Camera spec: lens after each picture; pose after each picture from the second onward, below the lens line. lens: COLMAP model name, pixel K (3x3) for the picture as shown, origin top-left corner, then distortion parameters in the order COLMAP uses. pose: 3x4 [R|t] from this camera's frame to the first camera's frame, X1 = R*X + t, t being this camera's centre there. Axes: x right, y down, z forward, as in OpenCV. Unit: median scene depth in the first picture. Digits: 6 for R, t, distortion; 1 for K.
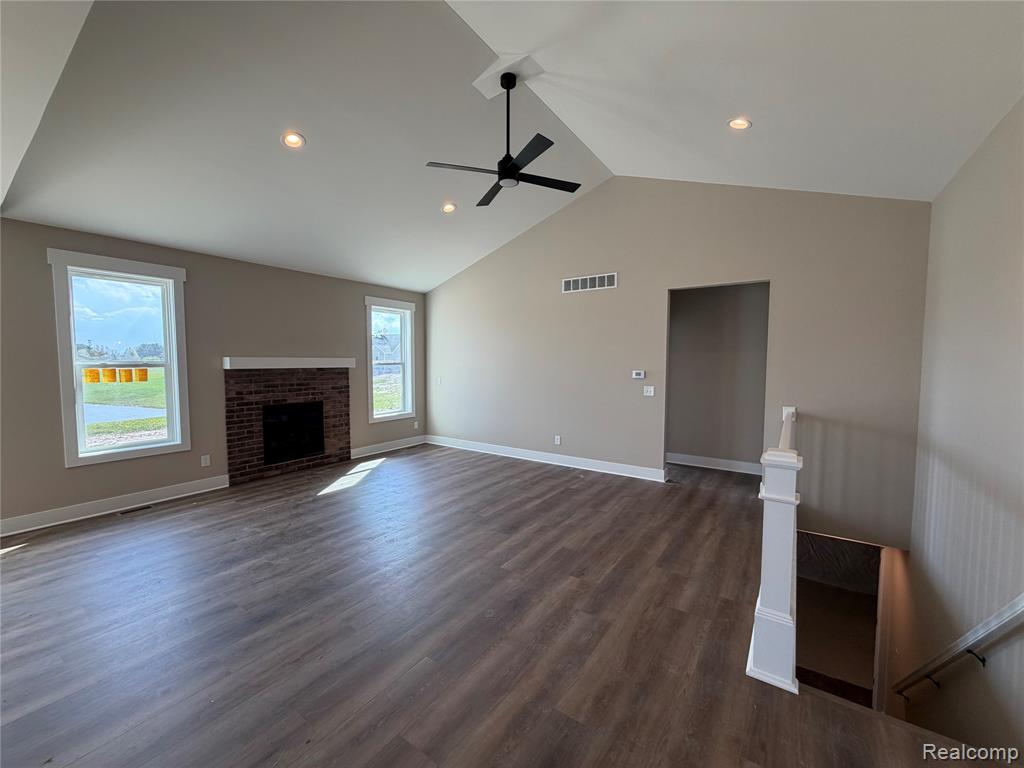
lens RADIAL K [[407.7, 0, 509.2], [0, 407.7, 384.1], [0, 0, 1]] dist [0.000529, -0.000071]
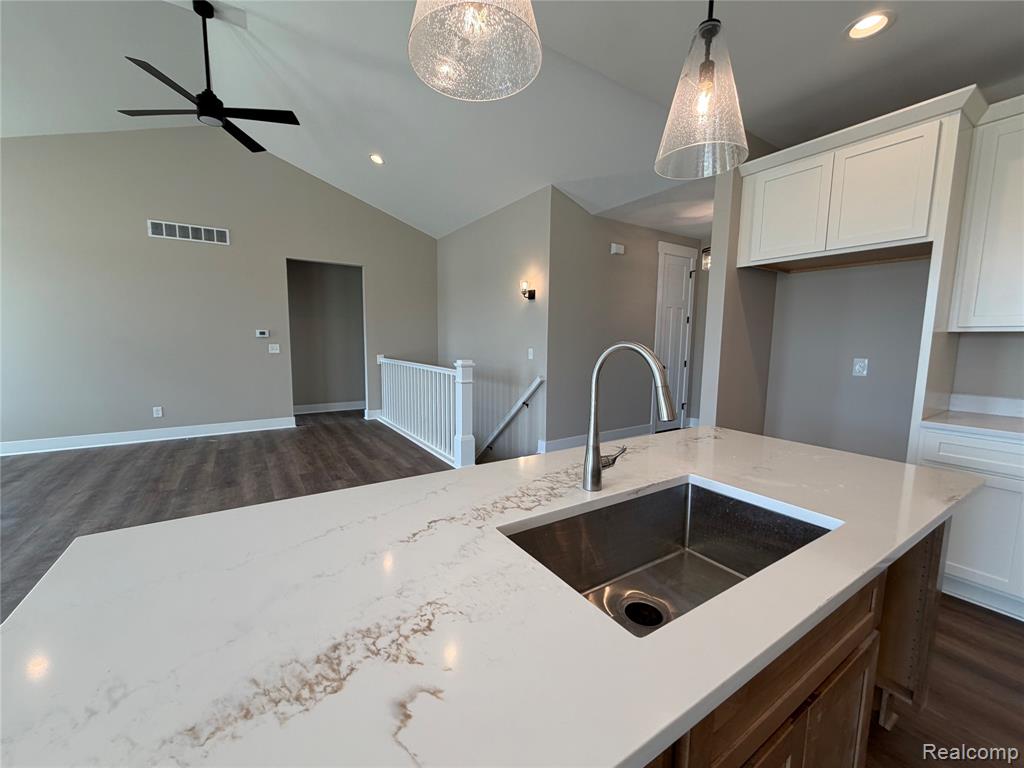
lens RADIAL K [[407.7, 0, 508.4], [0, 407.7, 385.4], [0, 0, 1]] dist [0.000529, -0.000071]
pose [[0.373555, -0.104351, 0.921720, -0.452206], [0.044260, 0.994526, 0.094656, 0.039946], [-0.926551, 0.005436, 0.376129, 0.000817]]
